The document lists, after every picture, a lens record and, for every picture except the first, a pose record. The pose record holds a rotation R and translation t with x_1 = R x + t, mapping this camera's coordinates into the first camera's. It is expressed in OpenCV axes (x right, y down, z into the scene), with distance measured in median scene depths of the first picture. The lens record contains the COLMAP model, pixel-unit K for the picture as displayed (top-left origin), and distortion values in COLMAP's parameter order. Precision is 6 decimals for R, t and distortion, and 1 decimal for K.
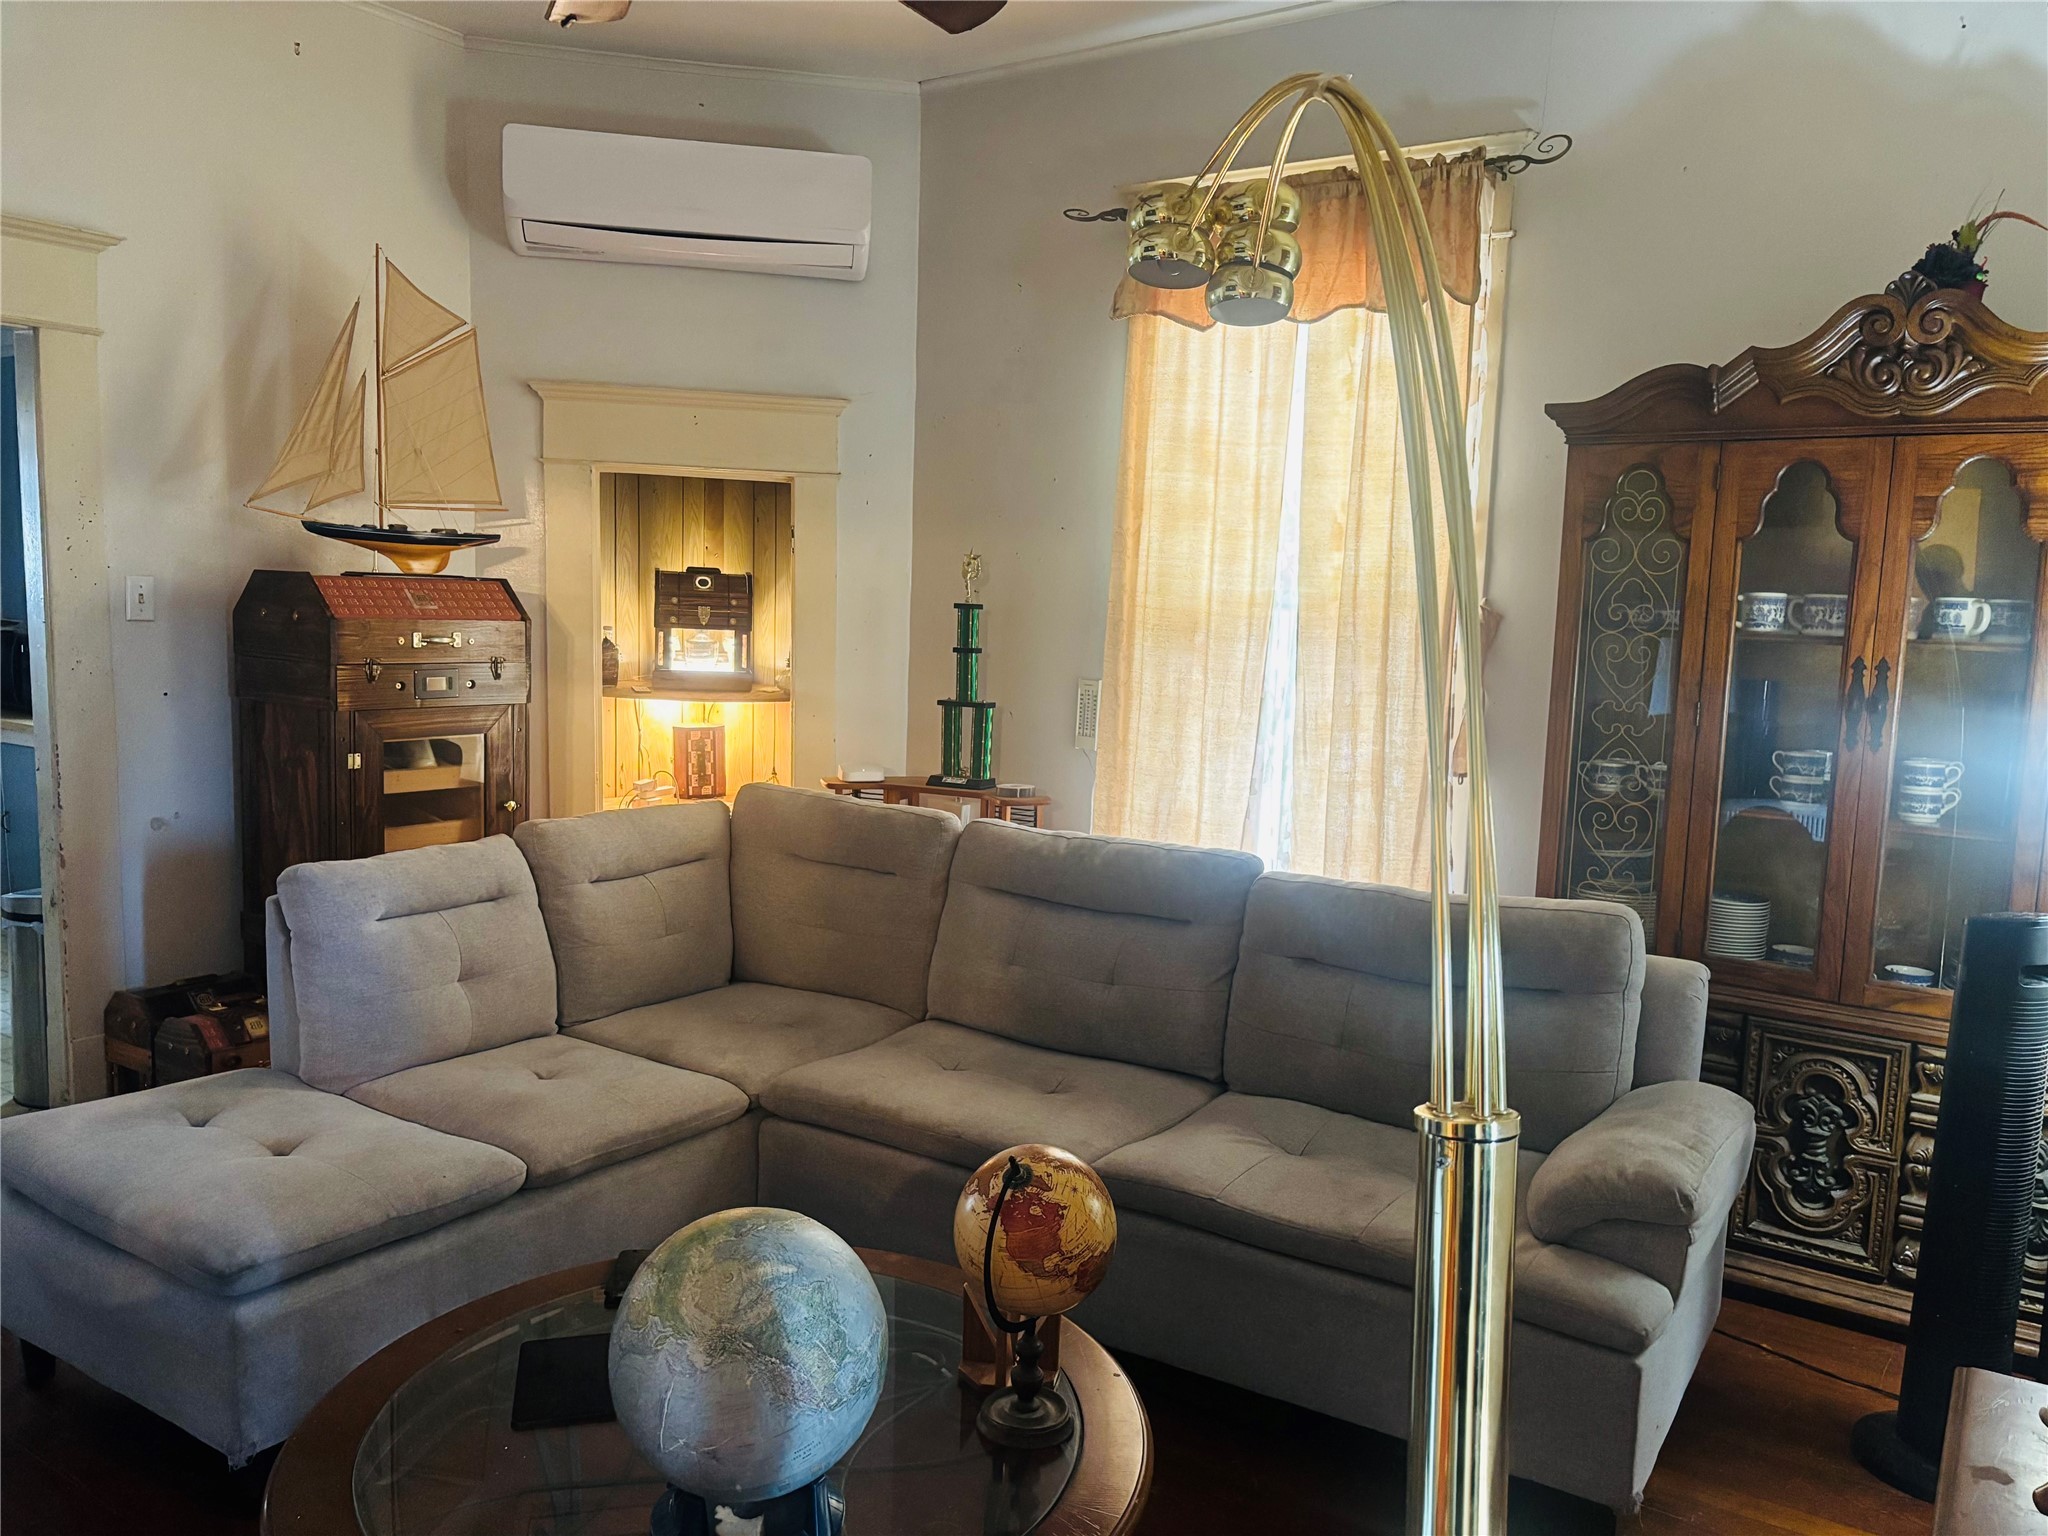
lens RADIAL K [[1541.7, 0, 1024.0], [0, 1541.7, 768.0], [0, 0, 1]] dist [0.008352, 0.002946]
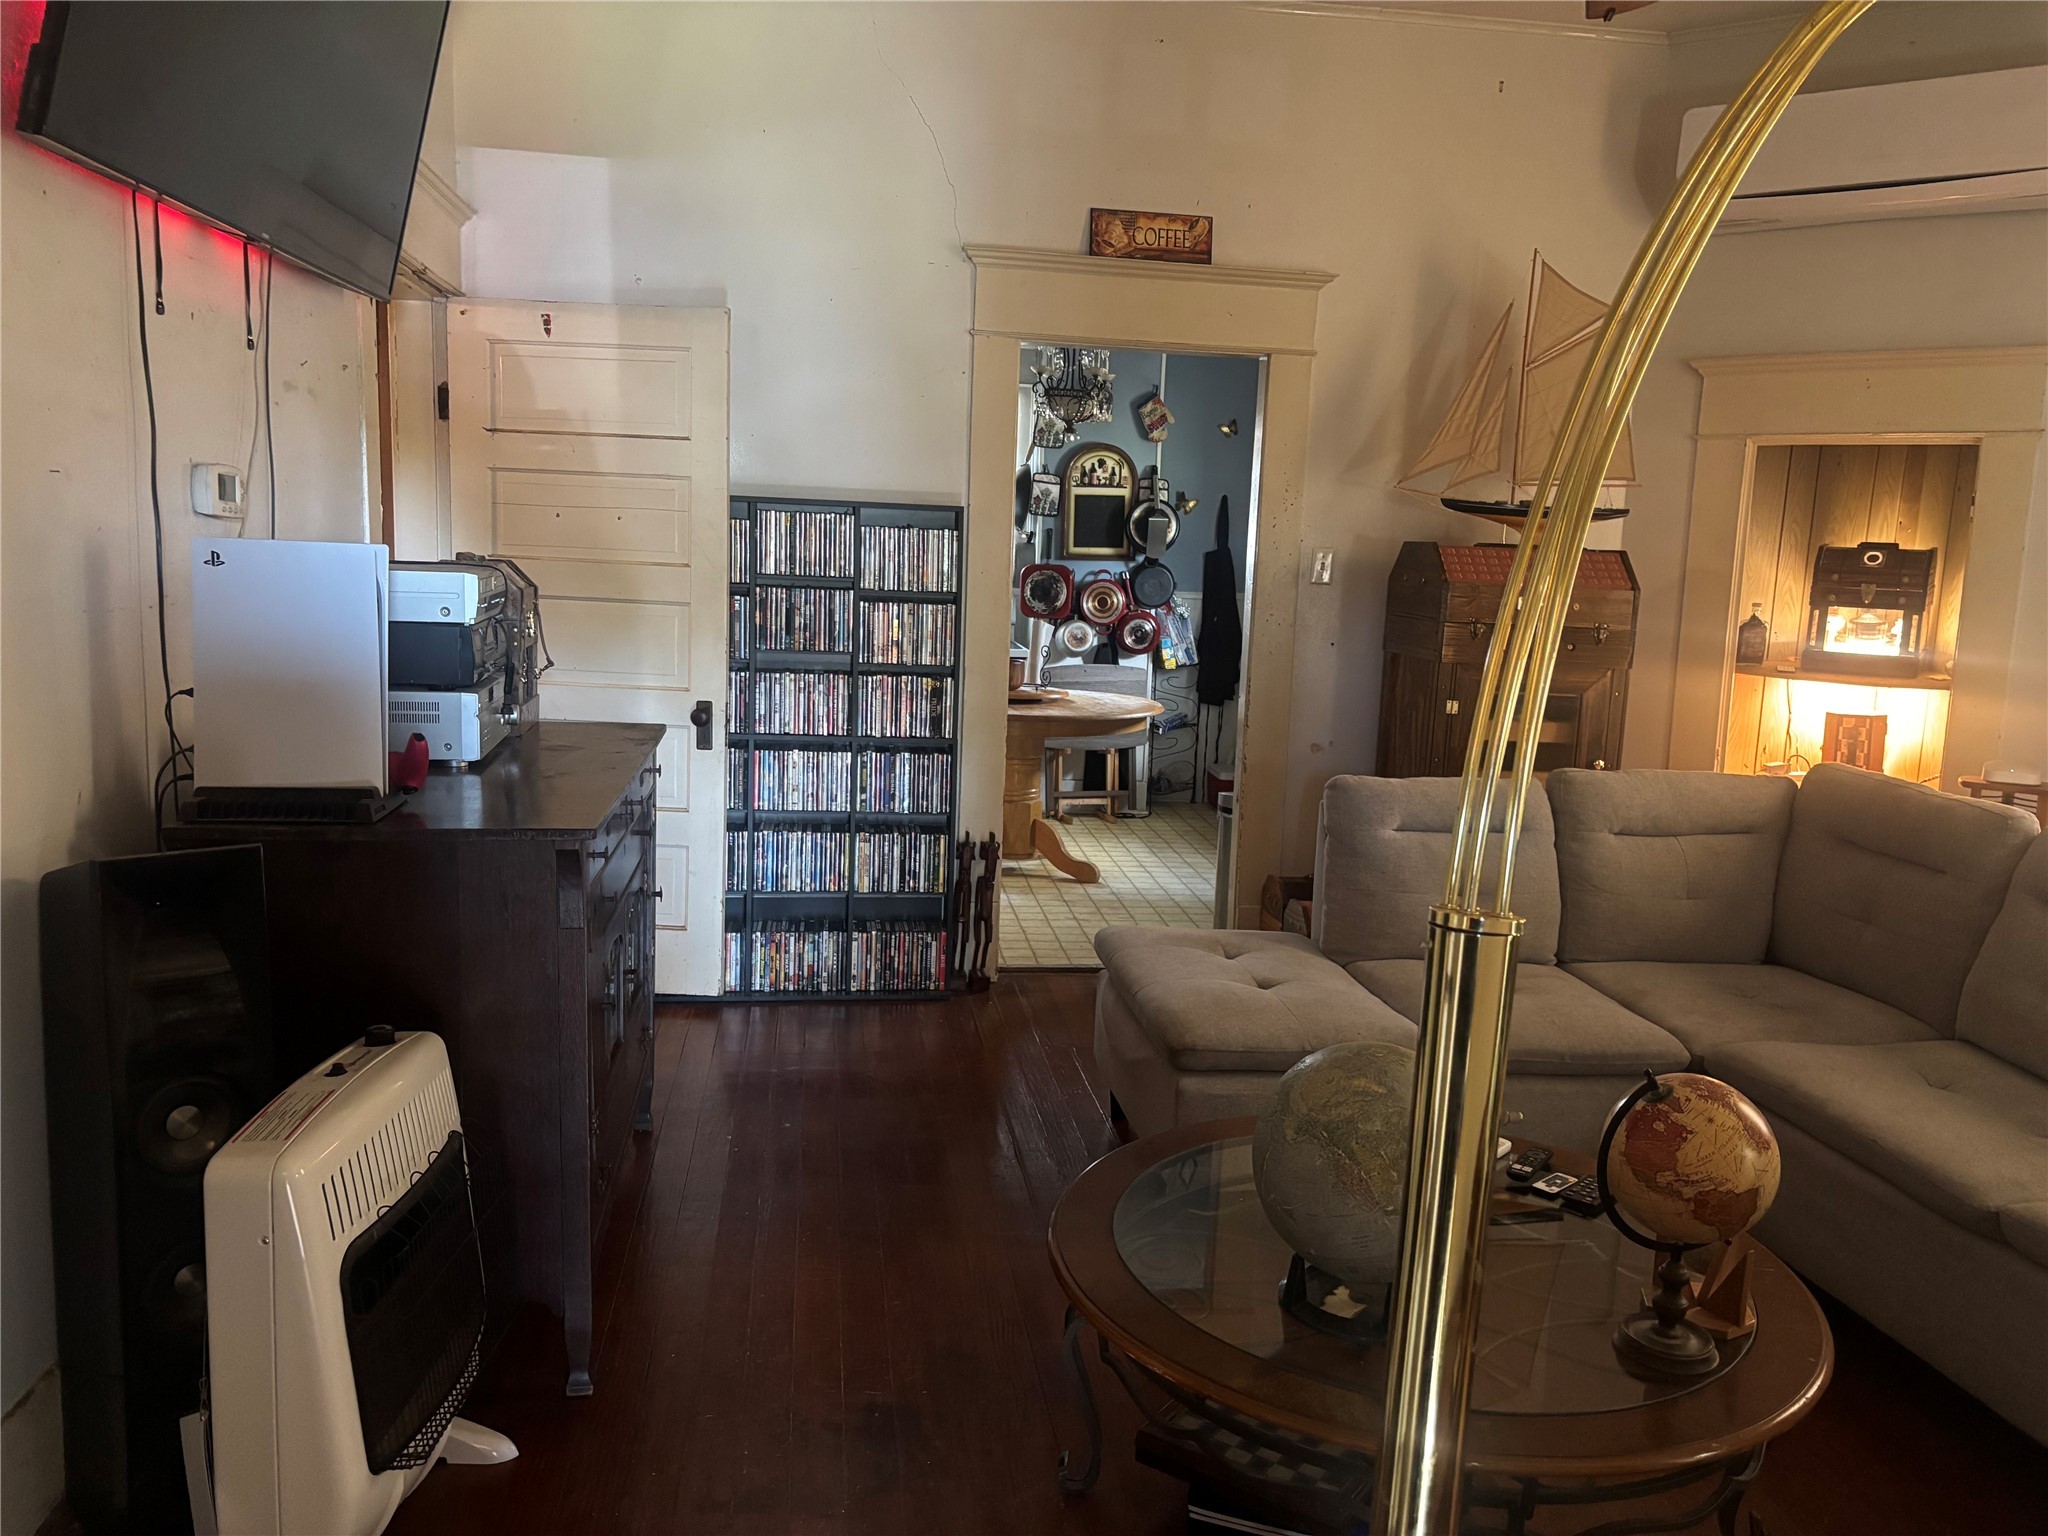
lens RADIAL K [[1541.7, 0, 1024.0], [0, 1541.7, 768.0], [0, 0, 1]] dist [0.008352, 0.002946]
pose [[0.662012, 0.100483, -0.742727, 0.197260], [-0.103322, 0.993746, 0.042350, 0.023395], [0.742338, 0.048704, 0.668253, 0.002372]]
